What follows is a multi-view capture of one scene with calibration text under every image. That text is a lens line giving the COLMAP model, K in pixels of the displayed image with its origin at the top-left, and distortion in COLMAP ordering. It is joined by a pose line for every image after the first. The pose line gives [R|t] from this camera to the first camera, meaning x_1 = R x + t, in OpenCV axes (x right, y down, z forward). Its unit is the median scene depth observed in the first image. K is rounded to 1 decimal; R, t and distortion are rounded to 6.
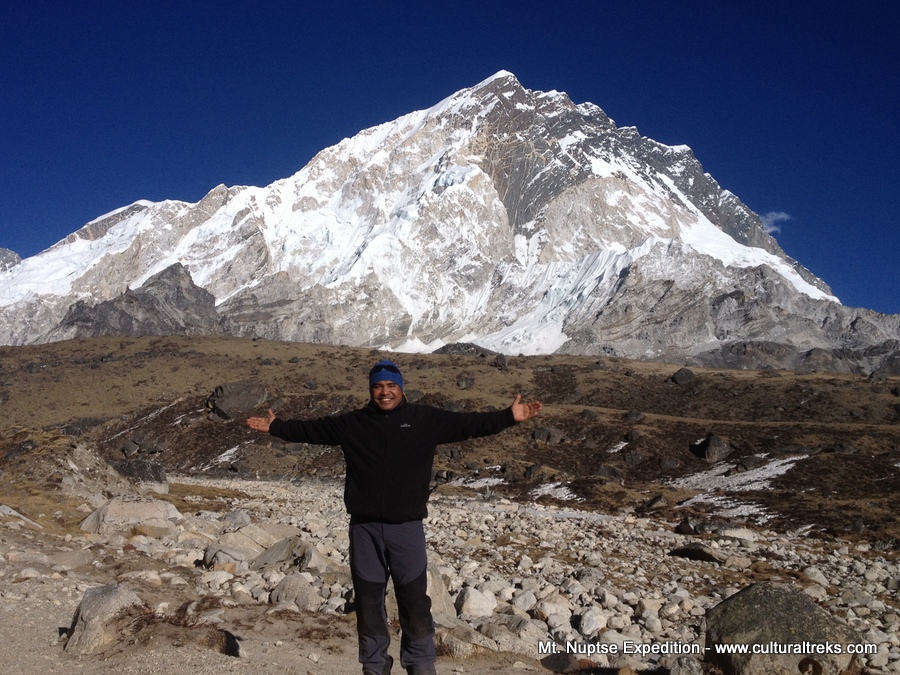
lens RADIAL K [[1056.8, 0, 452.5], [0, 1056.8, 342.7], [0, 0, 1]] dist [0.080442, 0.000000]
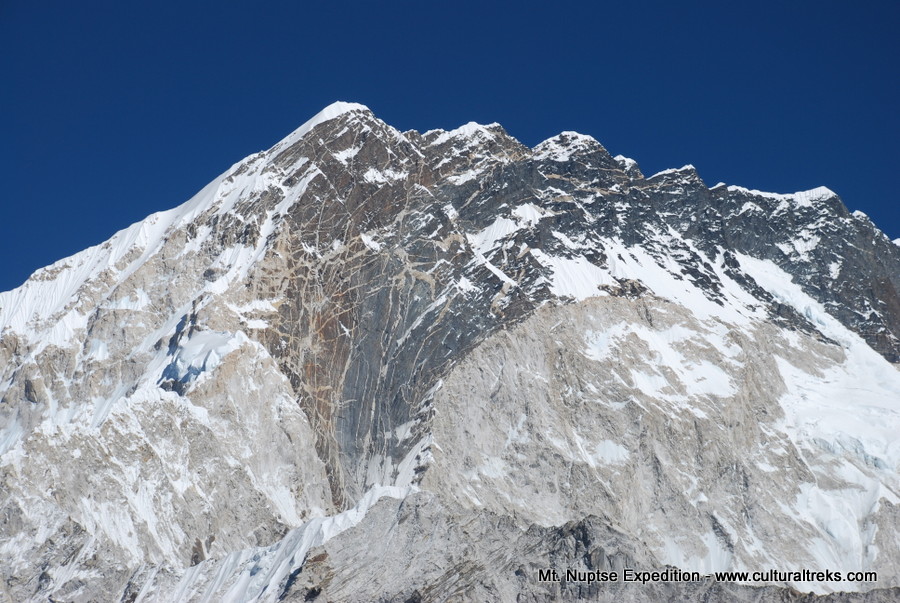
lens RADIAL K [[2723.1, 0, 449.3], [0, 2723.1, 295.4], [0, 0, 1]] dist [0.933306, 0.000000]
pose [[0.988627, -0.128939, -0.077399, 0.188650], [0.117507, 0.983507, -0.137496, -0.002391], [0.093851, 0.126838, 0.987474, -0.180665]]
